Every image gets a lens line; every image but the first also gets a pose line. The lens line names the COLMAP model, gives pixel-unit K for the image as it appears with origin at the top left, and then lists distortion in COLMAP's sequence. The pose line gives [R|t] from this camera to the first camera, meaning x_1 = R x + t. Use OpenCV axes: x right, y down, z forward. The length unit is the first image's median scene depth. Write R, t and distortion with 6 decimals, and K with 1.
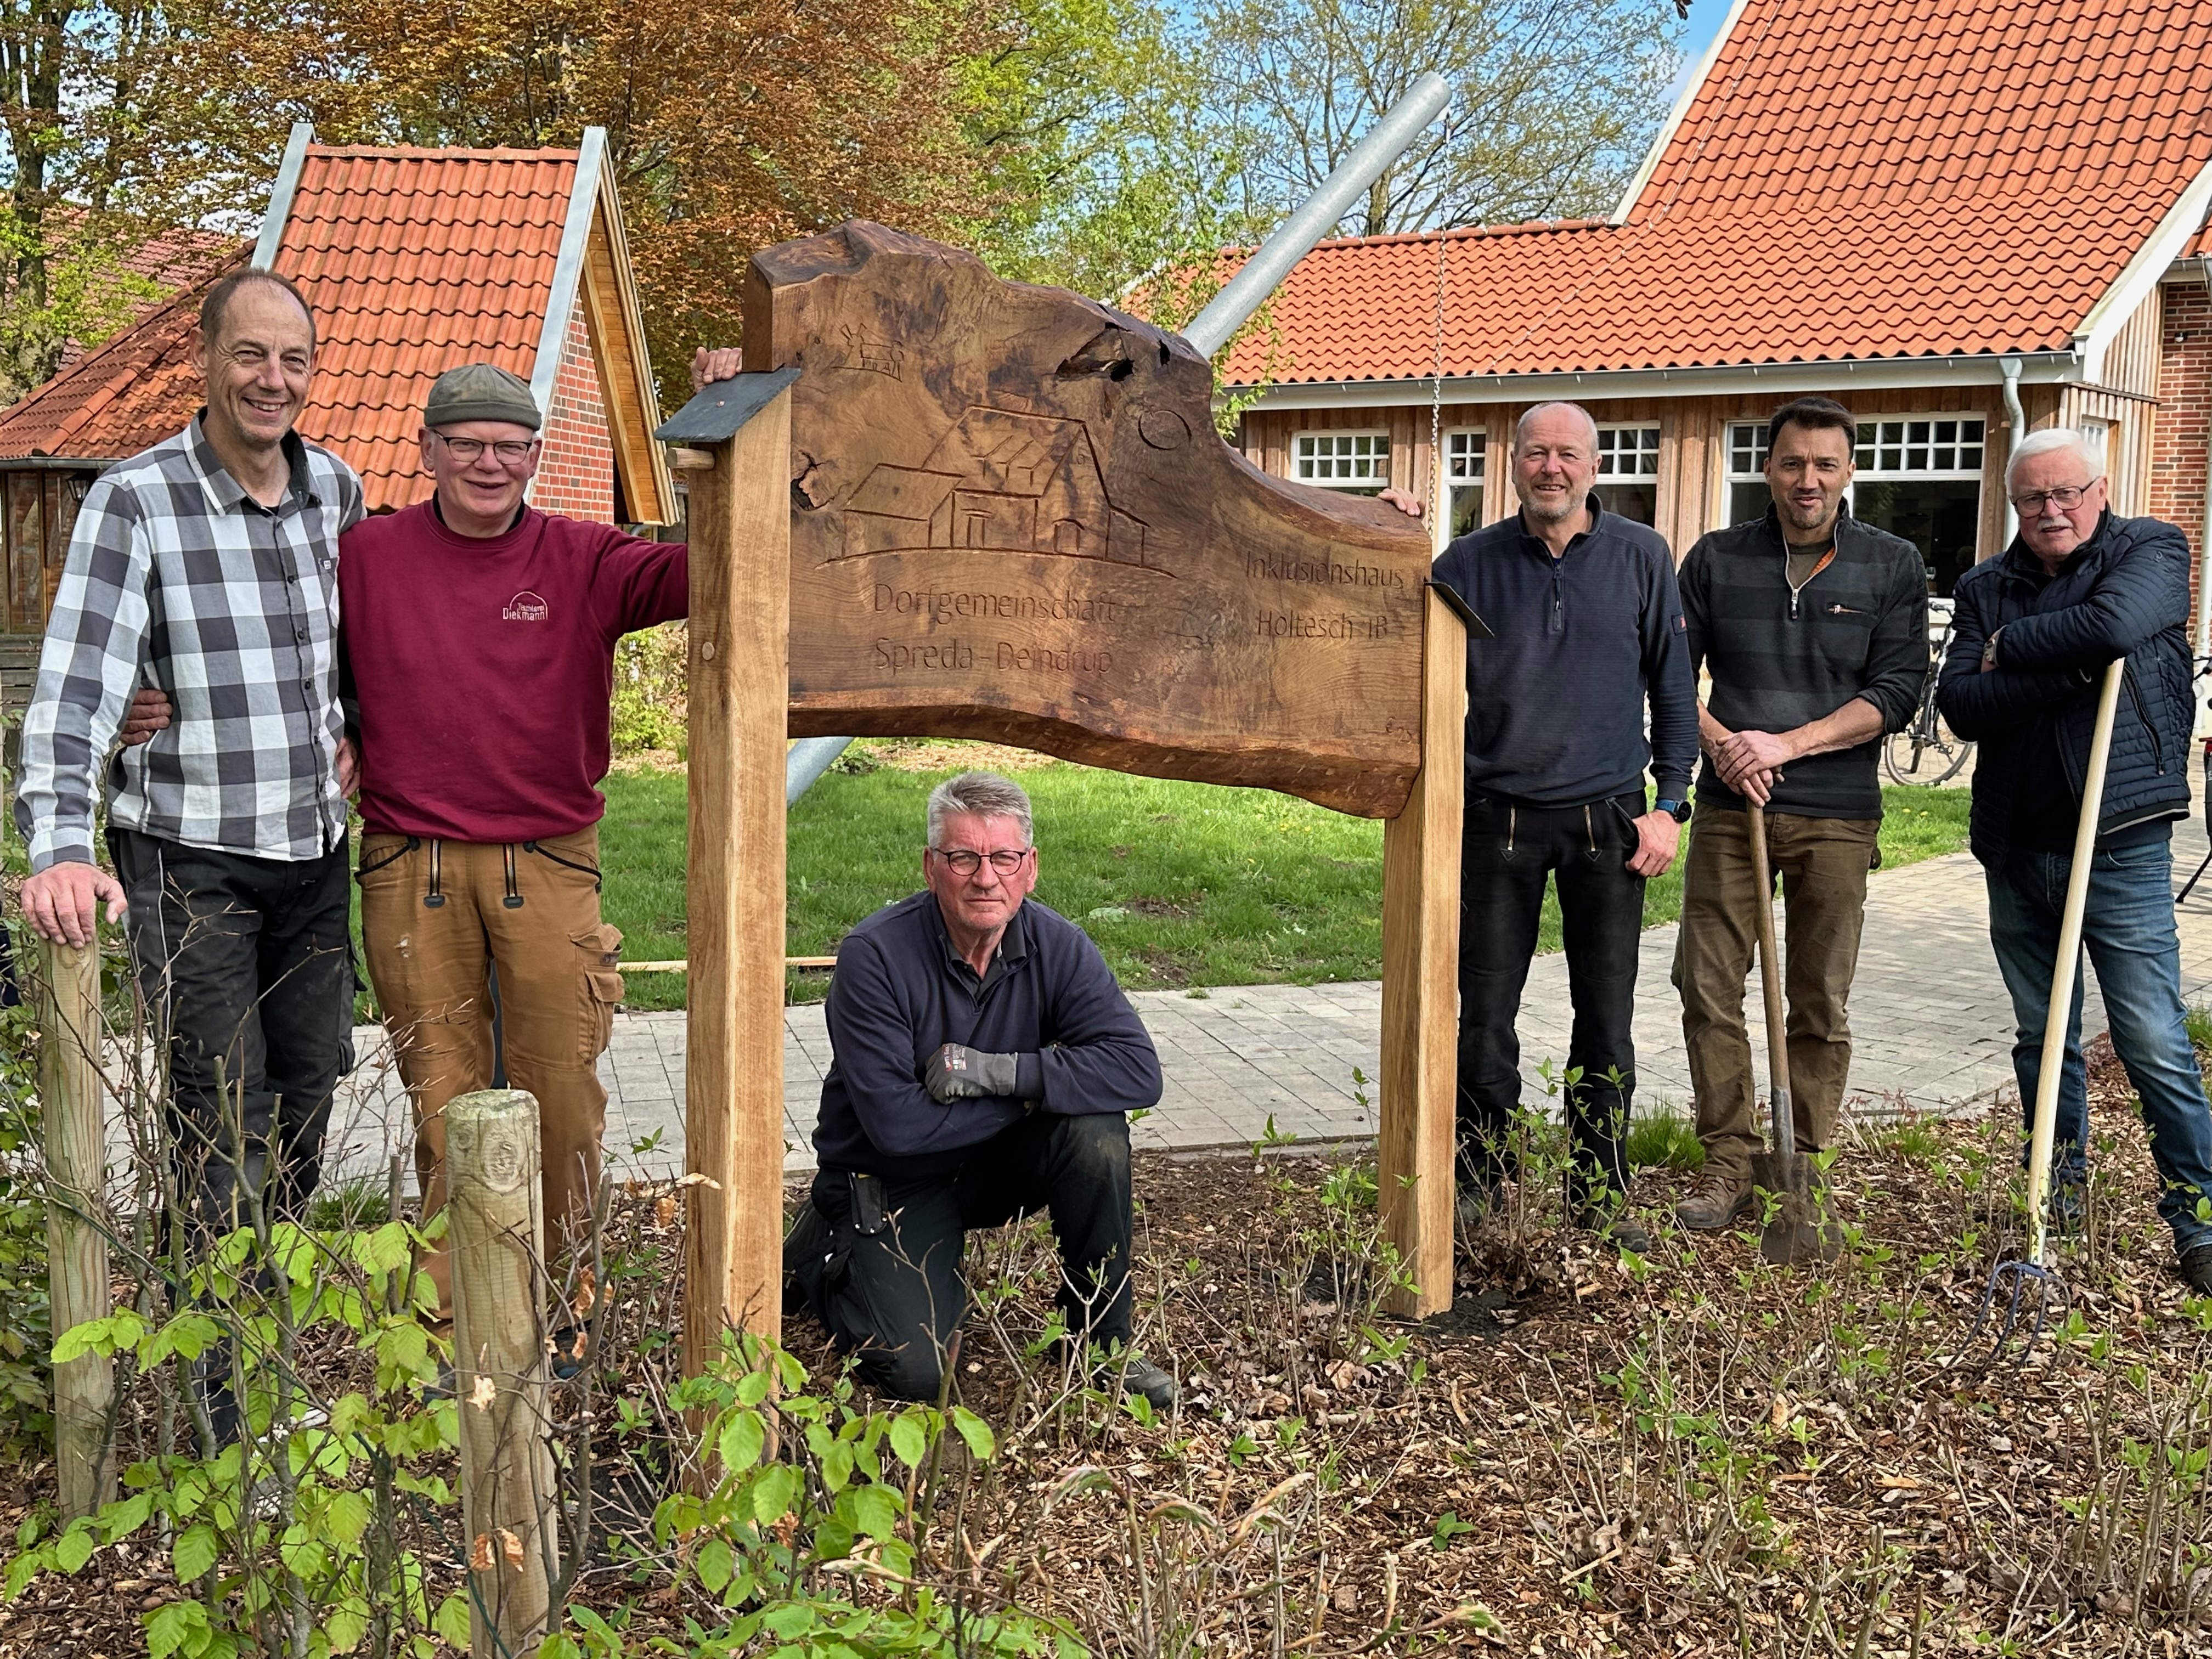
lens RADIAL K [[2362.9, 0, 1108.7], [0, 2362.9, 830.6], [0, 0, 1]] dist [0.078795, 0.000000]
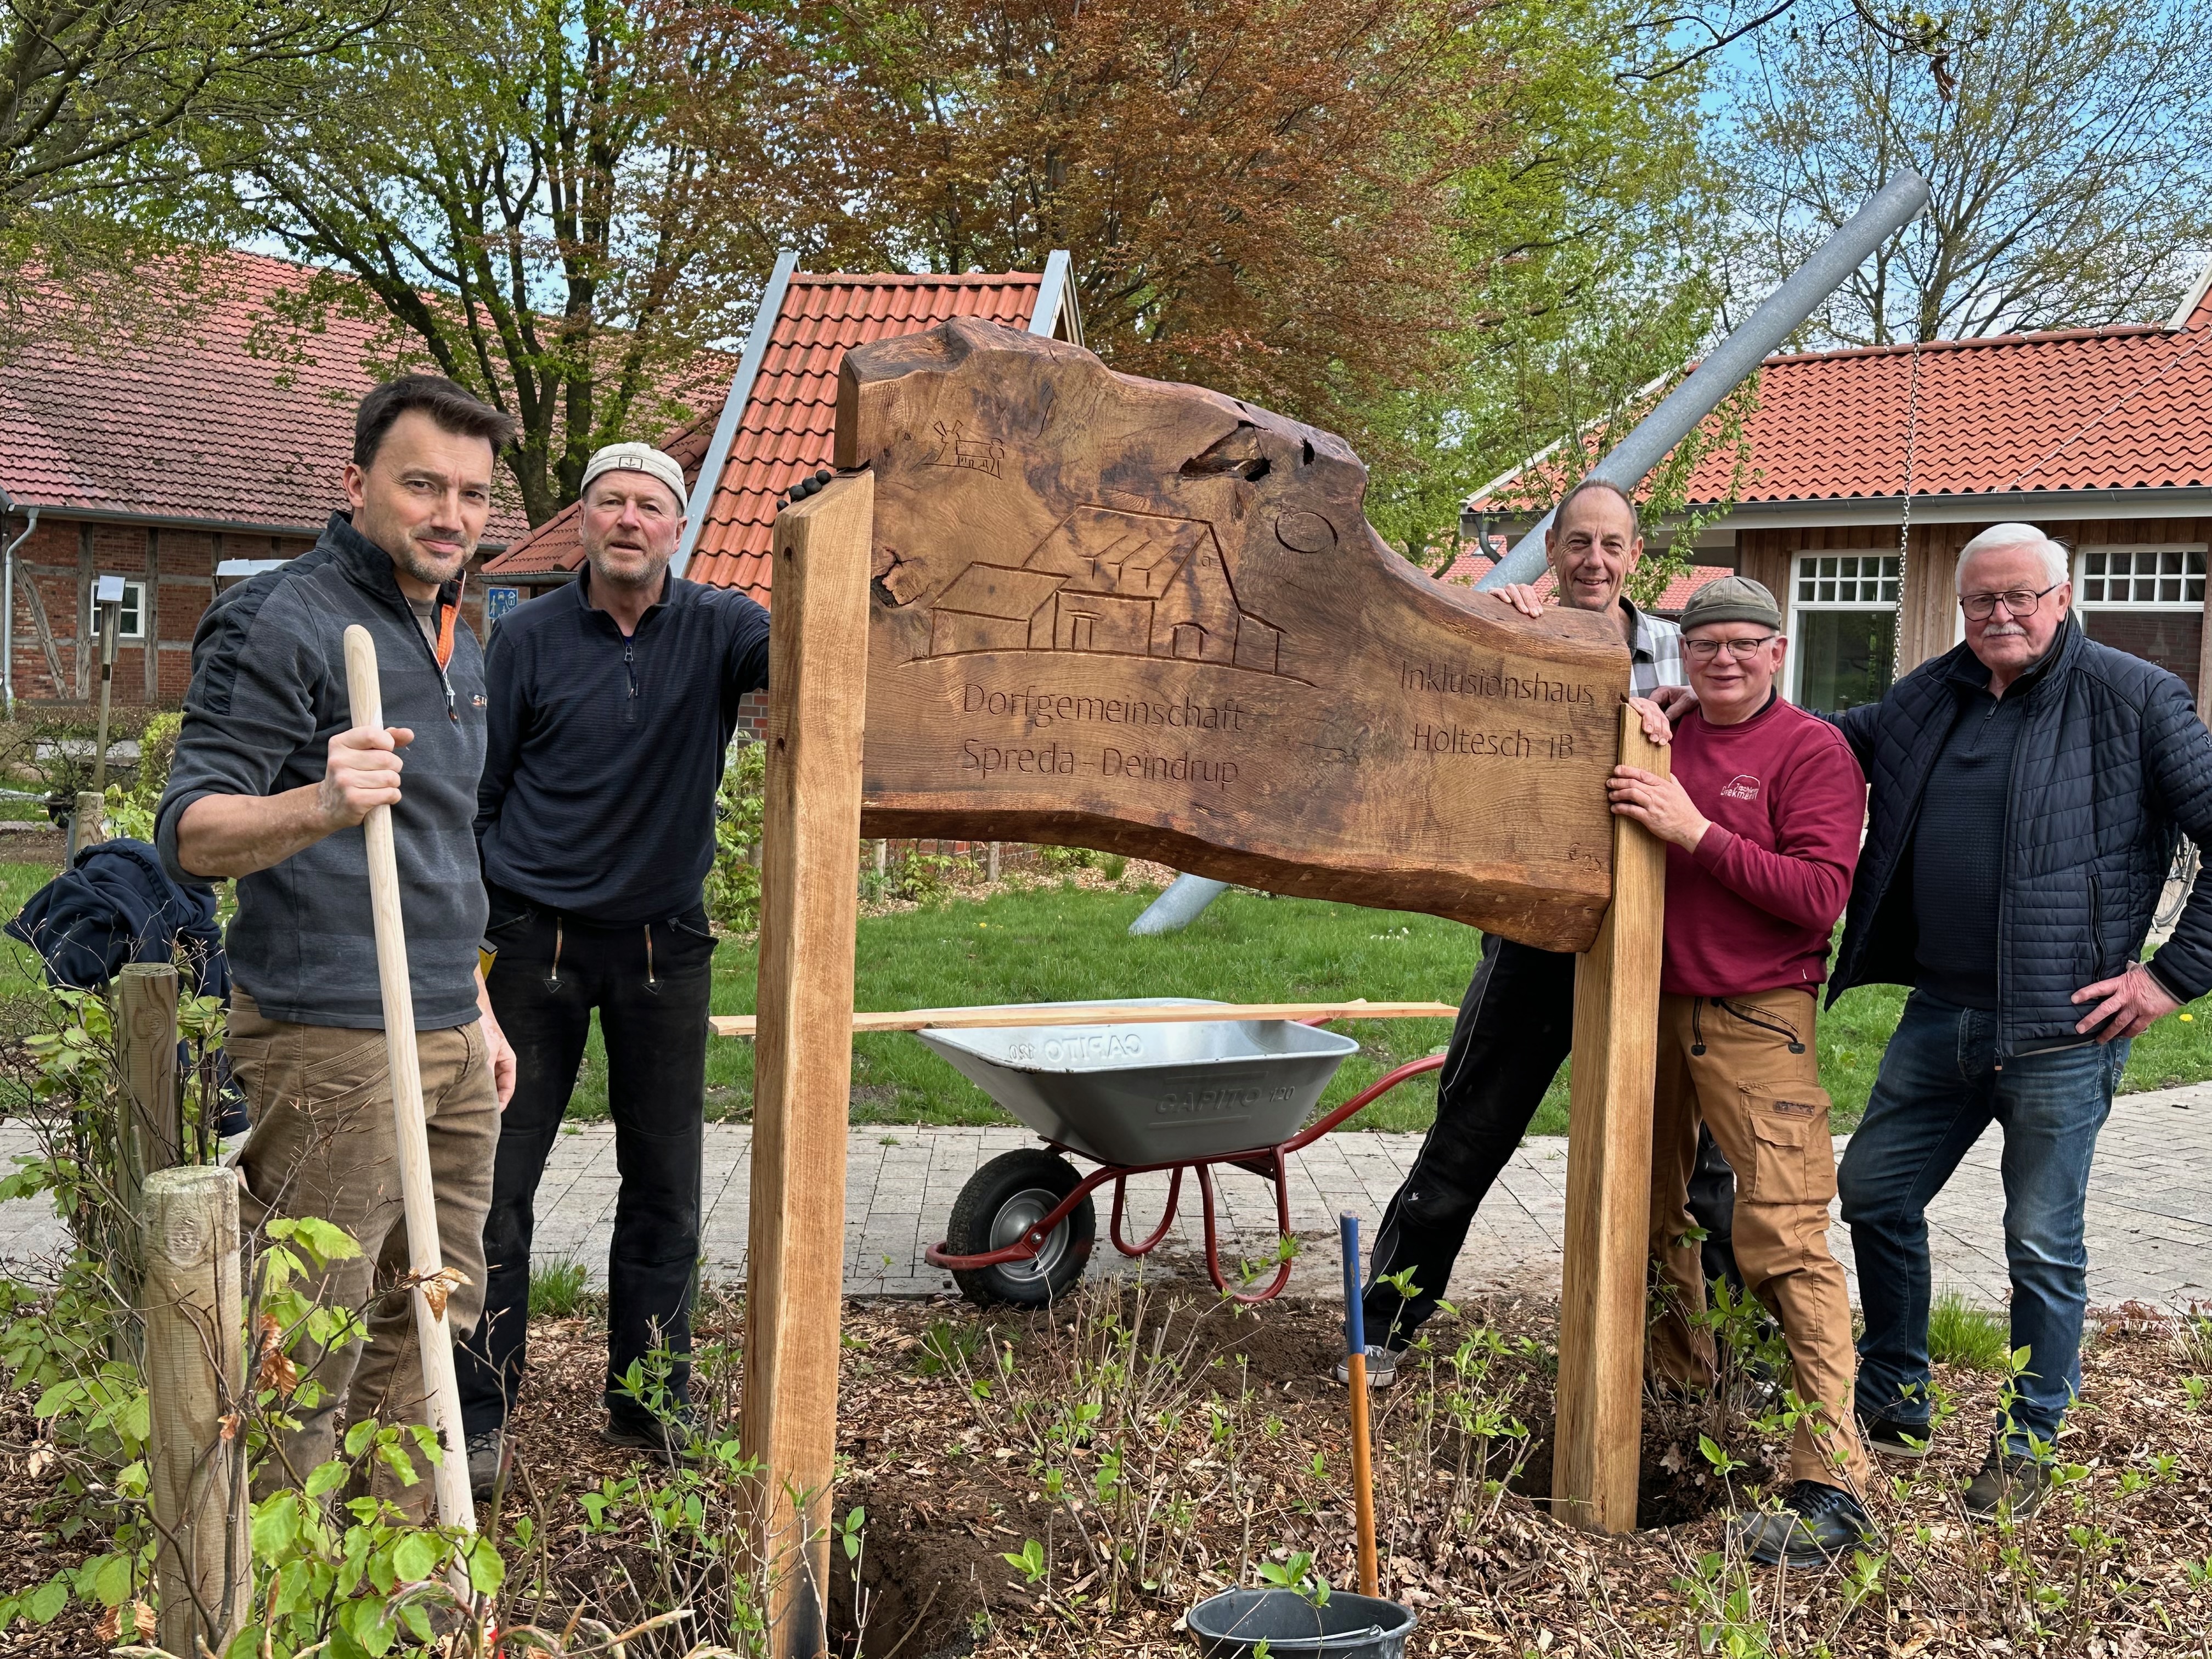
lens RADIAL K [[2400.8, 0, 1095.2], [0, 2400.8, 845.0], [0, 0, 1]] dist [0.136722, 0.000000]
pose [[0.975392, 0.036839, -0.217376, 0.146203], [-0.046820, 0.998064, -0.040944, 0.000389], [0.215447, 0.050114, 0.975229, 0.038473]]
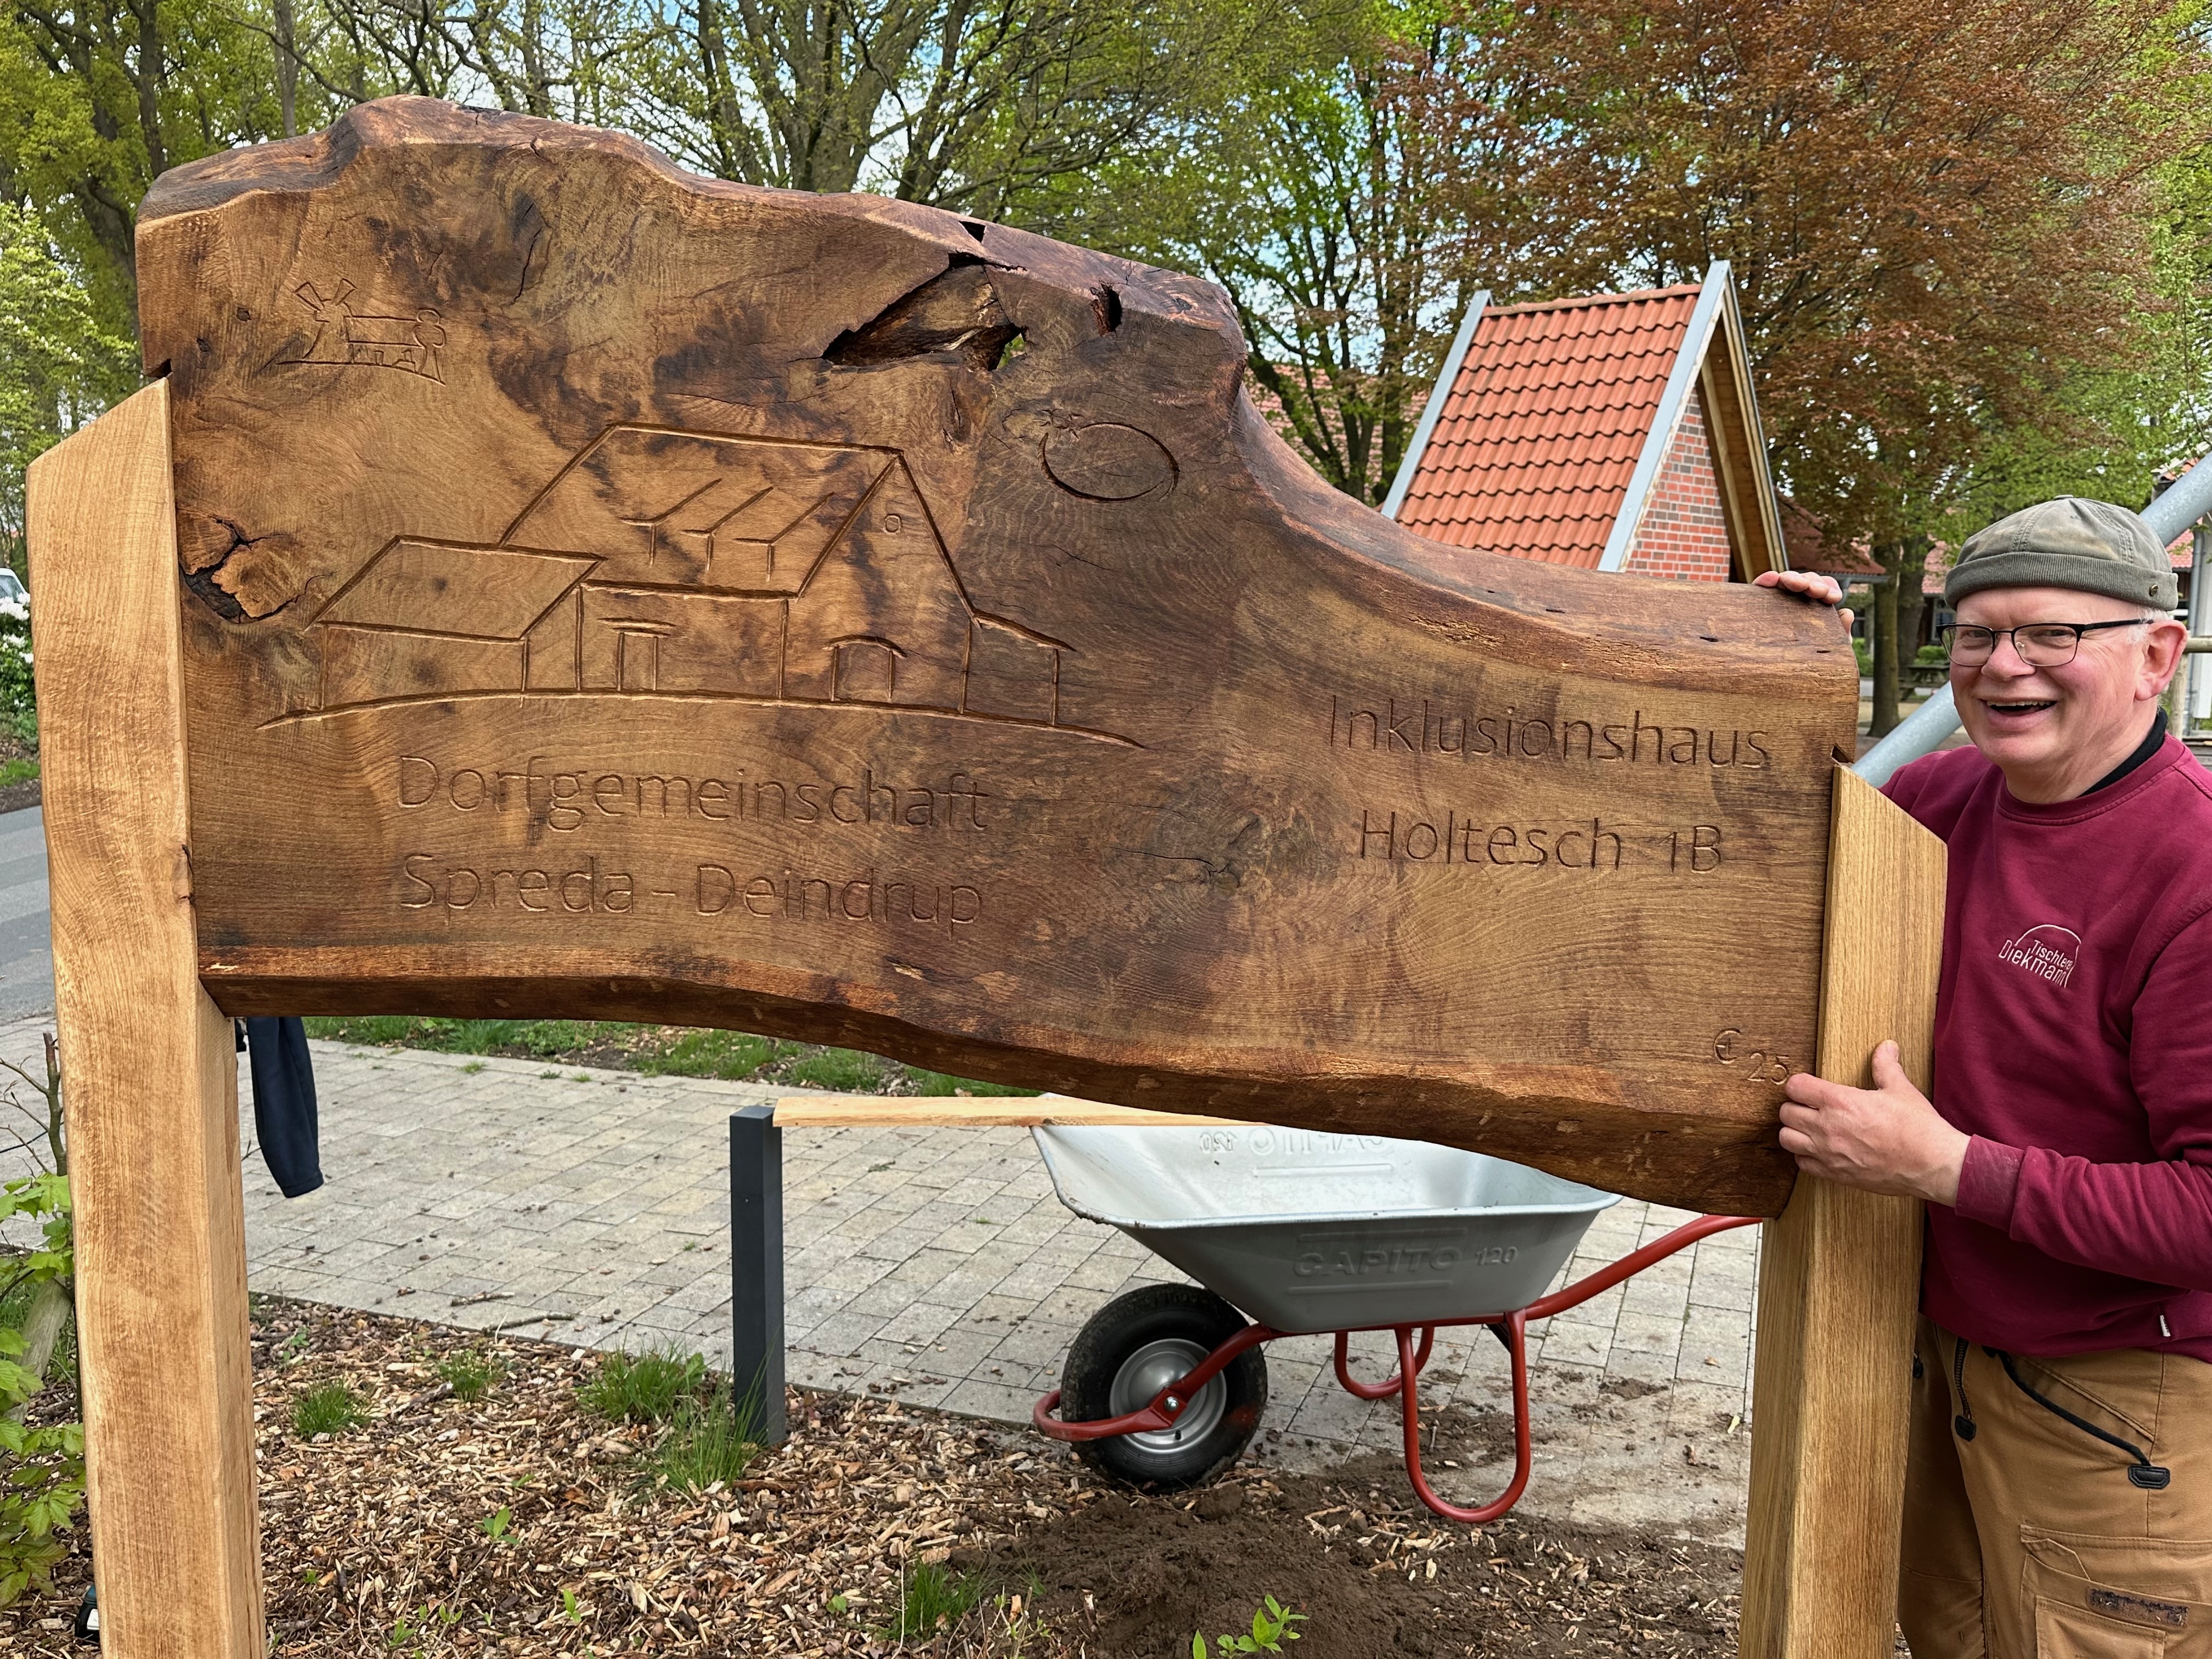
lens RADIAL K [[1779.6, 0, 1102.1], [0, 1779.6, 839.9], [0, 0, 1]] dist [0.054530, -0.079116]
pose [[0.814538, 0.069341, -0.575951, 0.234324], [-0.069868, 0.997330, 0.021261, -0.088968], [0.575887, 0.022923, 0.817208, 0.640017]]
